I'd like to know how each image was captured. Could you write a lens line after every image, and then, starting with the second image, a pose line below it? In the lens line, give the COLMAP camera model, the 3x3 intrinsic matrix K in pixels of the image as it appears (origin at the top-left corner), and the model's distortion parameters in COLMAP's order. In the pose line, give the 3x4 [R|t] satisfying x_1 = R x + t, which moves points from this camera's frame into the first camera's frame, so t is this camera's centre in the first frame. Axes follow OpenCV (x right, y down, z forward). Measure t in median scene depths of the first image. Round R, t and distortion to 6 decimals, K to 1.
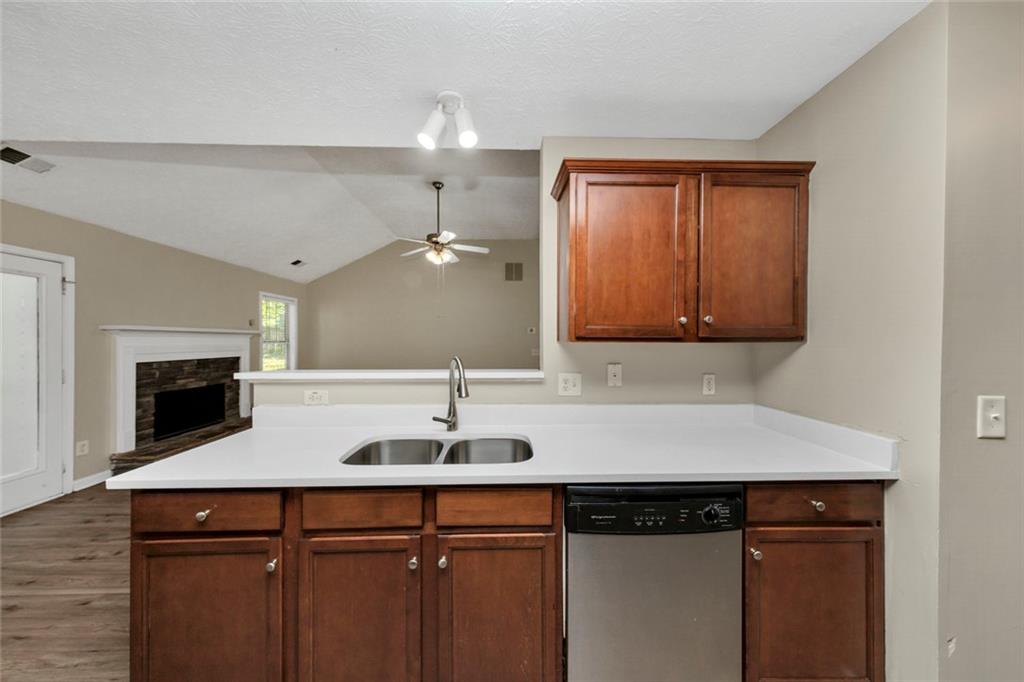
lens RADIAL K [[321.4, 0, 510.2], [0, 321.4, 340.0], [0, 0, 1]] dist [0.006366, -0.000702]
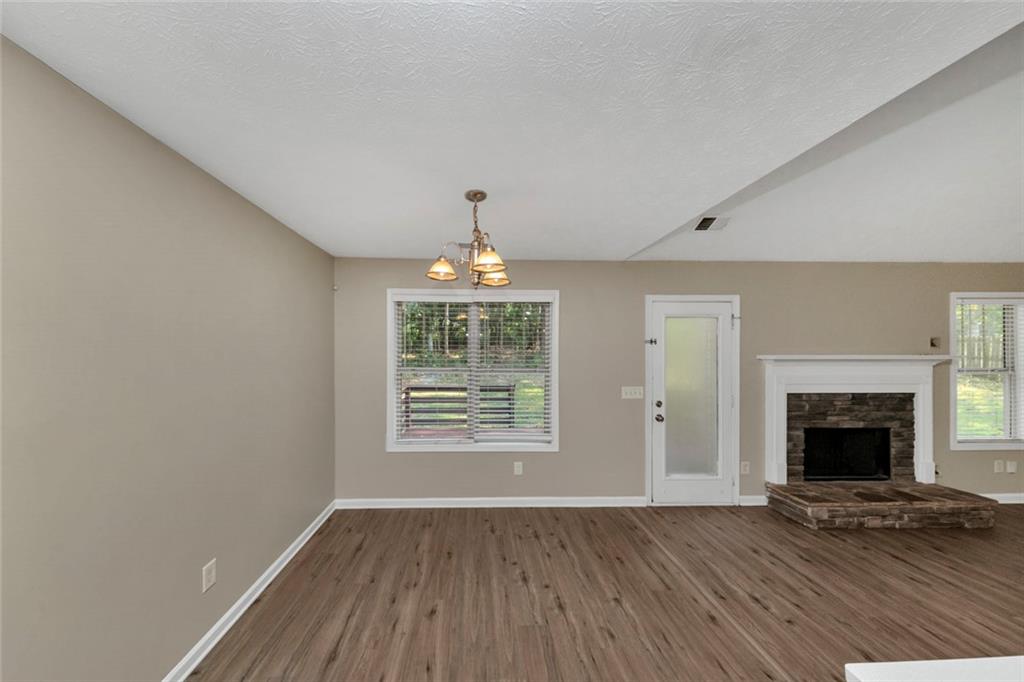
lens RADIAL K [[321.4, 0, 485.4], [0, 321.4, 351.6], [0, 0, 1]] dist [0.006366, -0.000702]
pose [[0.010217, 0.004878, -0.999936, -0.204013], [0.002688, 0.999984, 0.004905, -0.057641], [0.999944, -0.002738, 0.010204, 0.096270]]
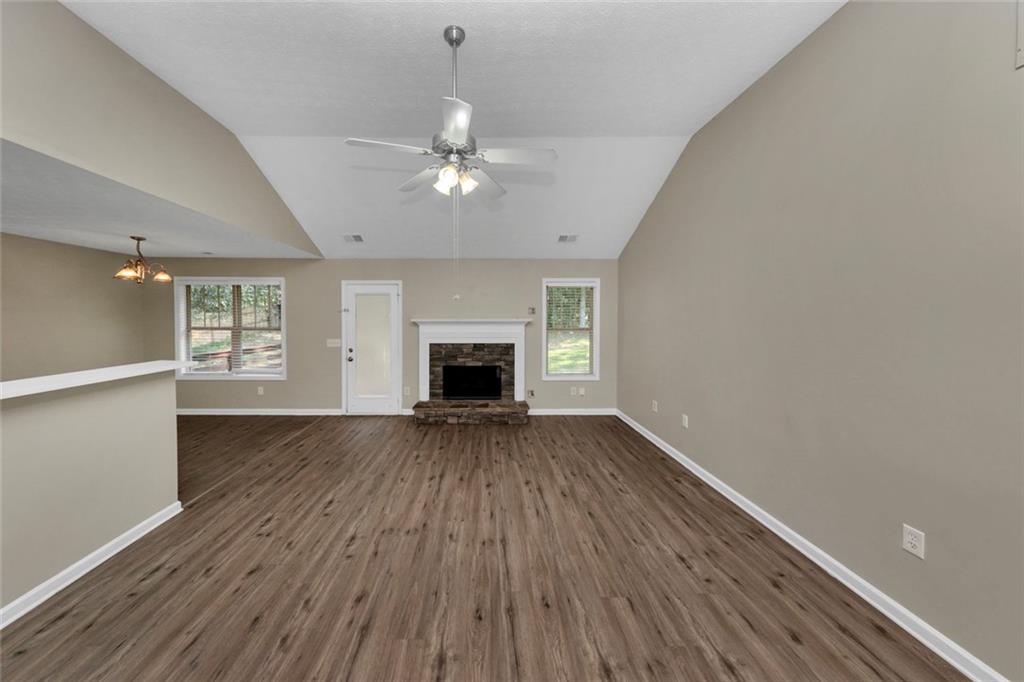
lens RADIAL K [[343.7, 0, 481.0], [0, 343.7, 321.8], [0, 0, 1]] dist [0.012417, 0.000000]
pose [[-0.020741, 0.010170, -0.999733, 0.409403], [0.003221, 0.999944, 0.010105, -0.042464], [0.999780, -0.003011, -0.020773, 1.225737]]
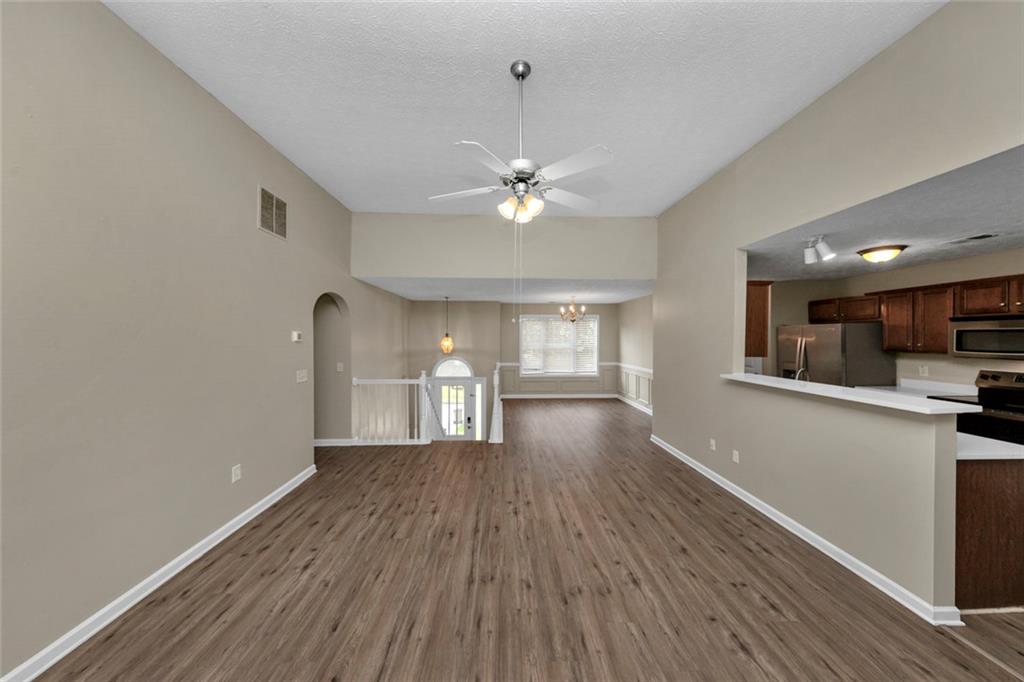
lens RADIAL K [[321.4, 0, 508.6], [0, 321.4, 337.9], [0, 0, 1]] dist [0.006366, -0.000702]
pose [[-0.012834, -0.005710, 0.999901, -0.892651], [-0.003597, 0.999977, 0.005665, -0.052417], [-0.999911, -0.003524, -0.012854, 1.193509]]
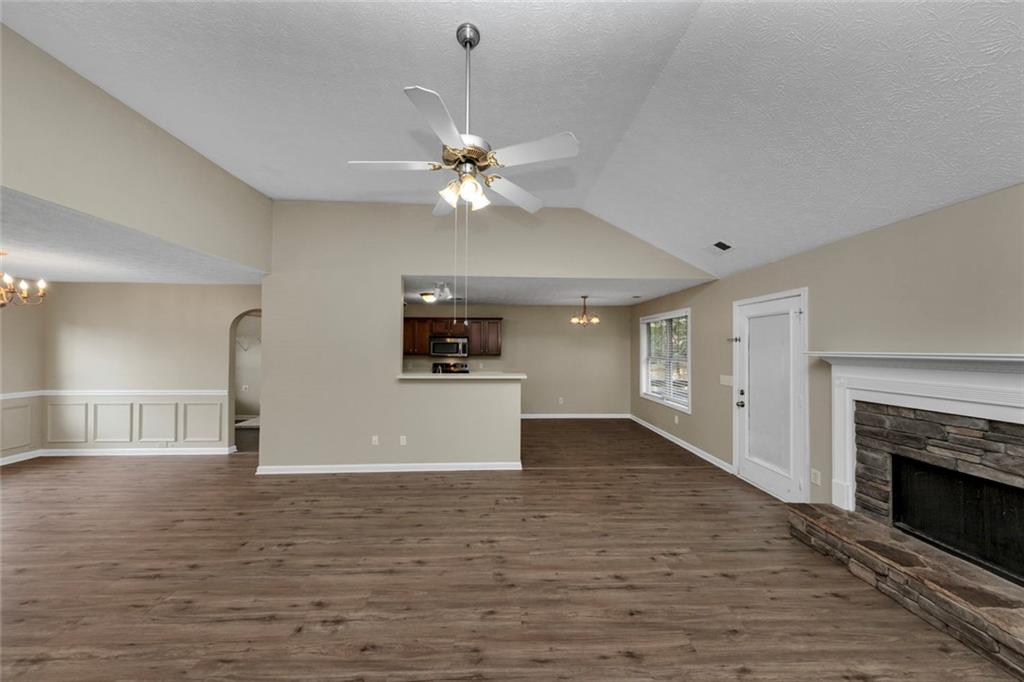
lens RADIAL K [[321.4, 0, 504.4], [0, 321.4, 343.4], [0, 0, 1]] dist [0.006366, -0.000702]
pose [[-0.999962, -0.008637, 0.001406, -0.319737], [-0.008660, 0.999811, -0.017430, -0.040131], [-0.001255, -0.017441, -0.999847, 1.705069]]
